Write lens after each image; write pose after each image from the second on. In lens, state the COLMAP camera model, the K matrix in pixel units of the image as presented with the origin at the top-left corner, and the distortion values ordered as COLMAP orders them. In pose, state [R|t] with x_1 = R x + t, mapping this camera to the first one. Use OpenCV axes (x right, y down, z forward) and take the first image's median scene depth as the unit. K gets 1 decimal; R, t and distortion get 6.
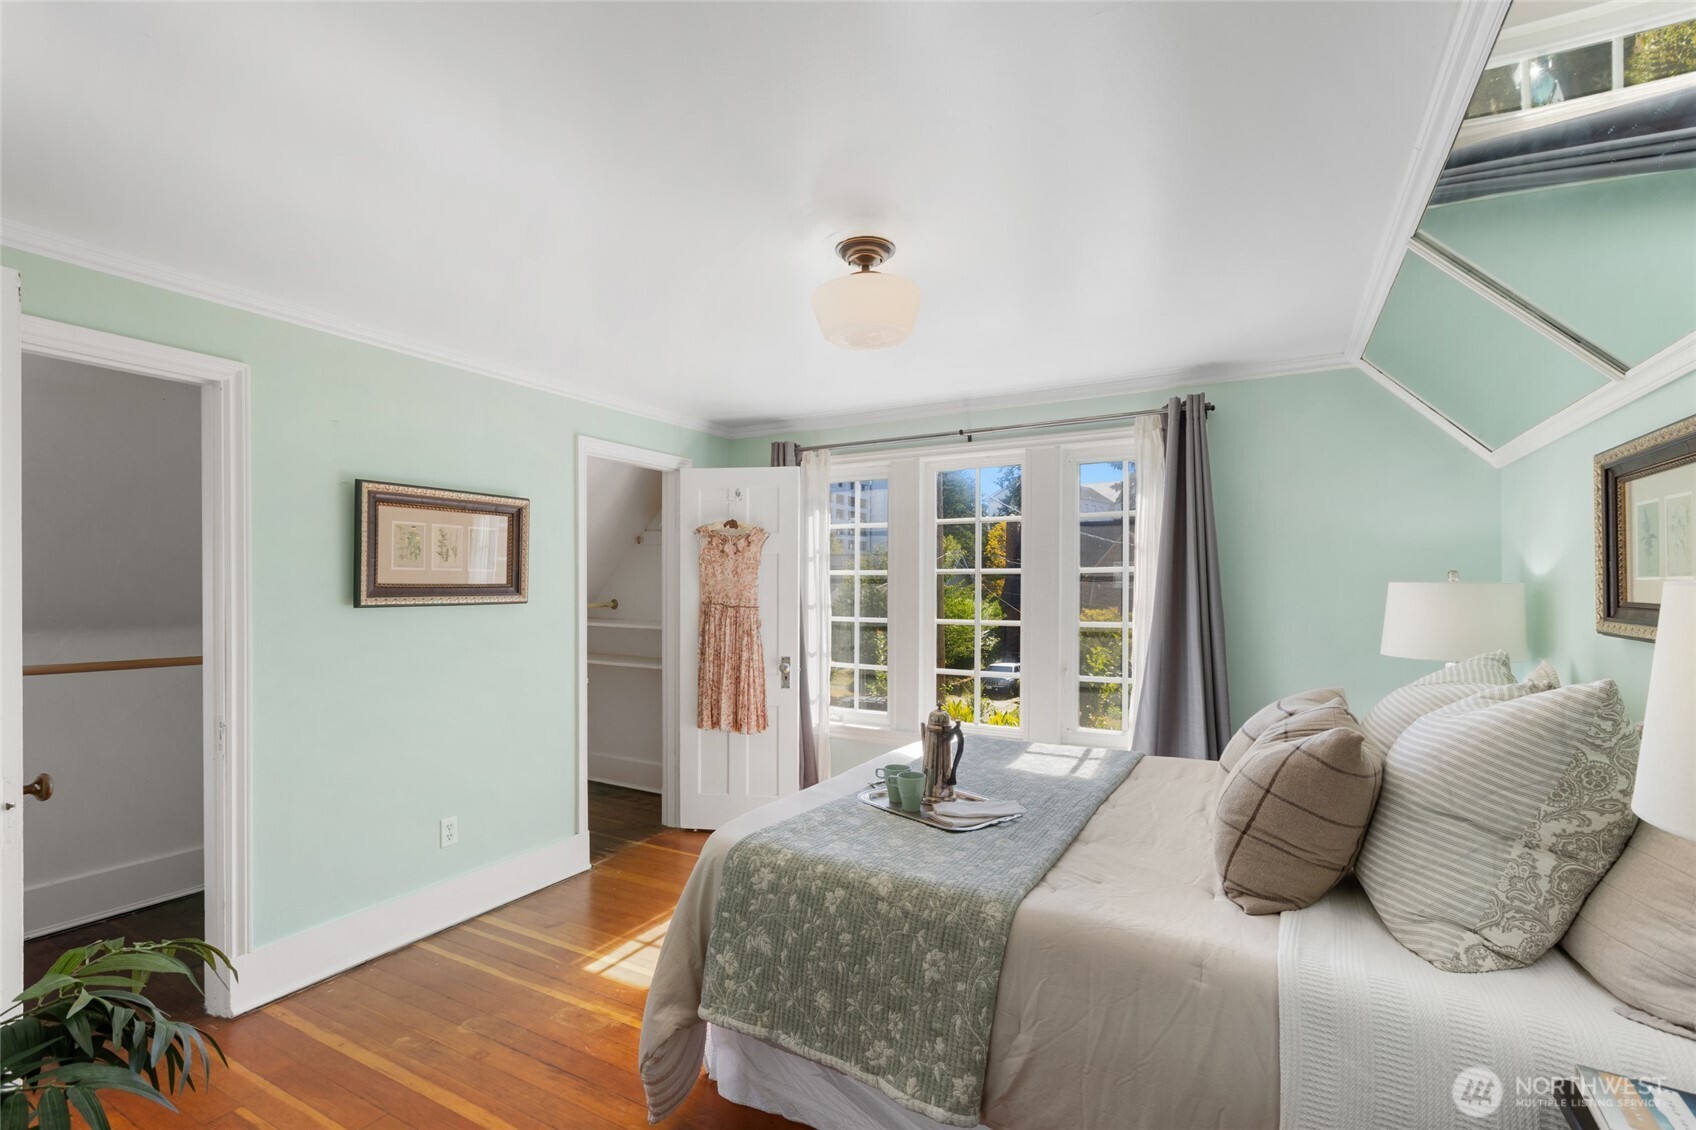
lens RADIAL K [[779.3, 0, 830.9], [0, 779.3, 593.1], [0, 0, 1]] dist [-0.001054, 0.000331]
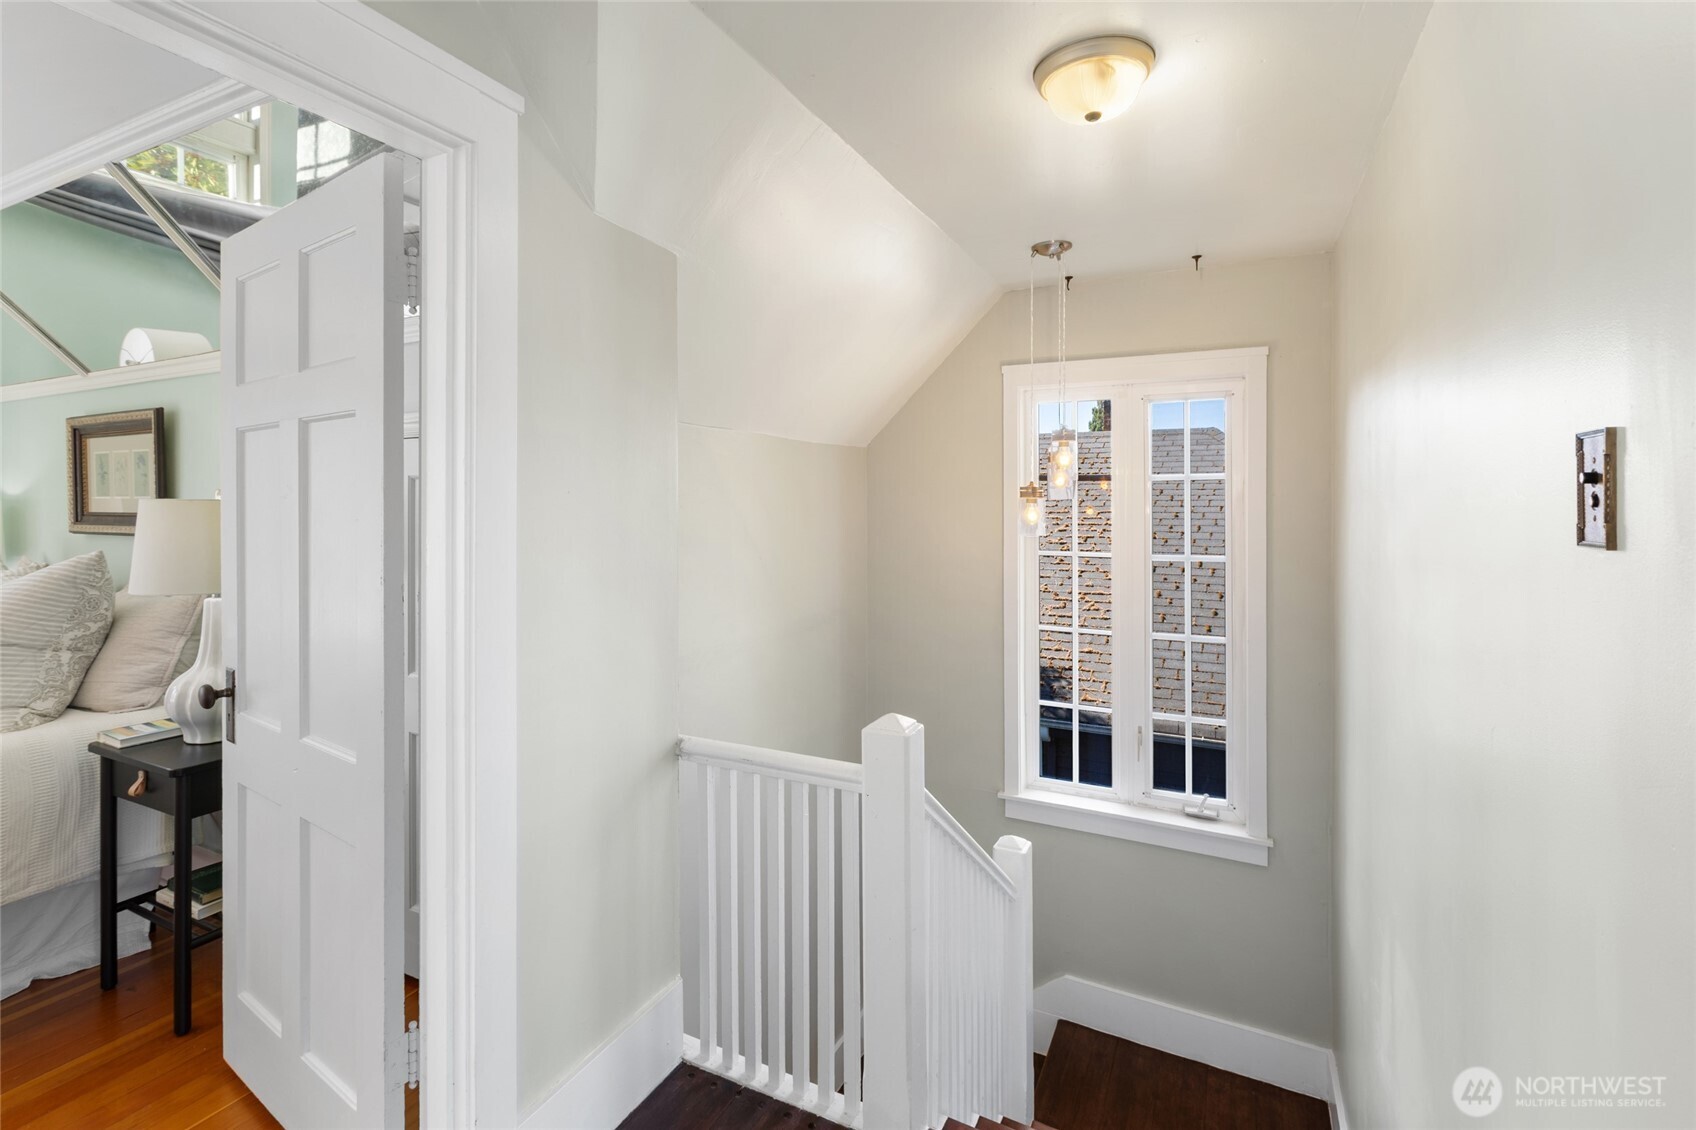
lens RADIAL K [[779.3, 0, 833.8], [0, 779.3, 508.8], [0, 0, 1]] dist [-0.001054, 0.000331]
pose [[-0.040635, -0.004165, 0.999165, -0.922310], [0.009224, 0.999947, 0.004544, 0.016825], [-0.999131, 0.009401, -0.040595, -0.678178]]
